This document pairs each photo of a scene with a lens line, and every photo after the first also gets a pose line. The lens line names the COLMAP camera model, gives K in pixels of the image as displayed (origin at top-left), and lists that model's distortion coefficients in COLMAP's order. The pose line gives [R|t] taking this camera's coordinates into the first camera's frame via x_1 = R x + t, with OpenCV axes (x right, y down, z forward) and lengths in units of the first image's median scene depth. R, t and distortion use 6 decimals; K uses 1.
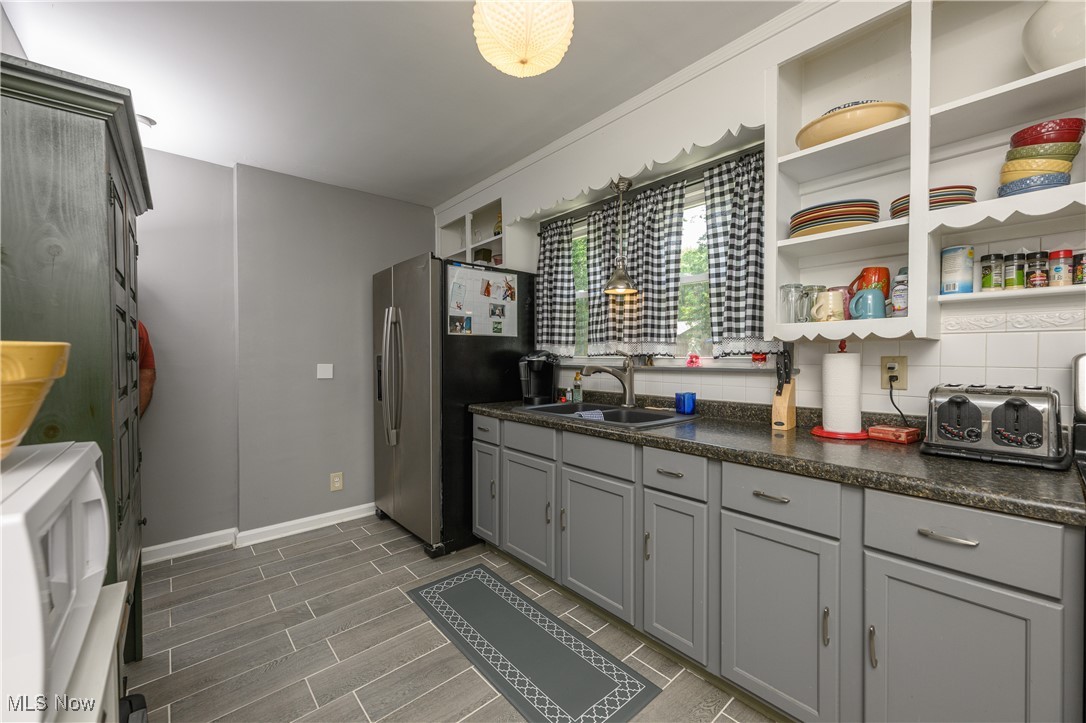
lens RADIAL K [[427.0, 0, 542.6], [0, 427.0, 359.6], [0, 0, 1]] dist [-0.002667, 0.000286]
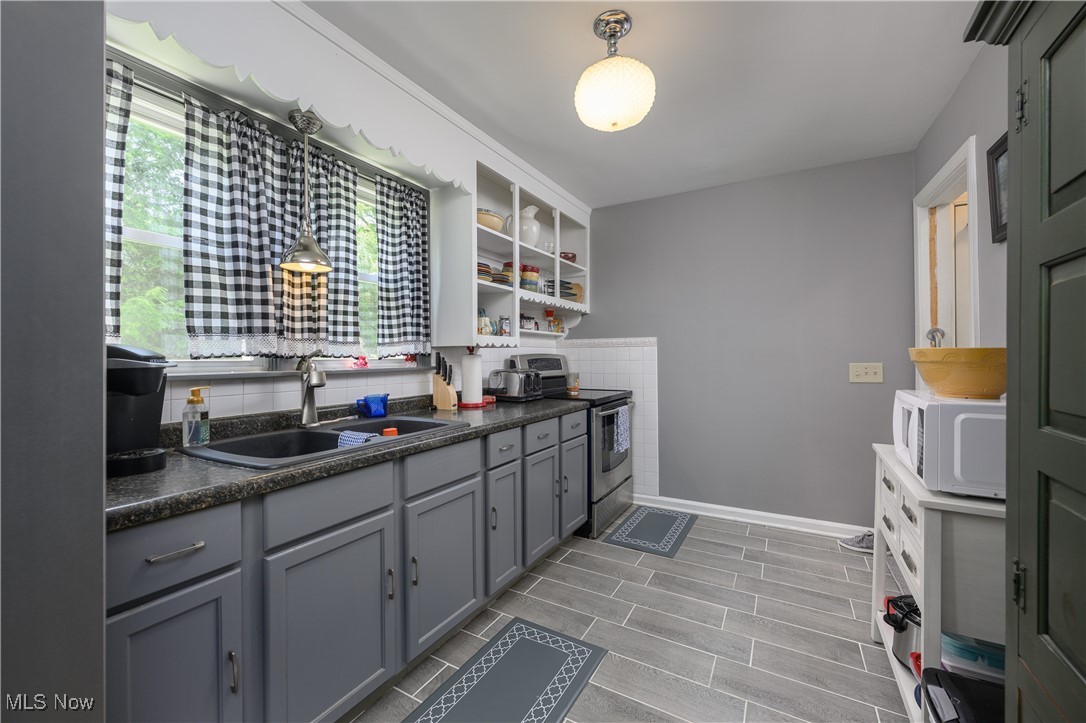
lens RADIAL K [[427.0, 0, 543.0], [0, 427.0, 359.9], [0, 0, 1]] dist [-0.002667, 0.000286]
pose [[-0.321775, 0.006000, 0.946797, -0.702738], [0.027402, 0.999620, 0.002978, 0.005694], [-0.946419, 0.026903, -0.321817, 0.965900]]
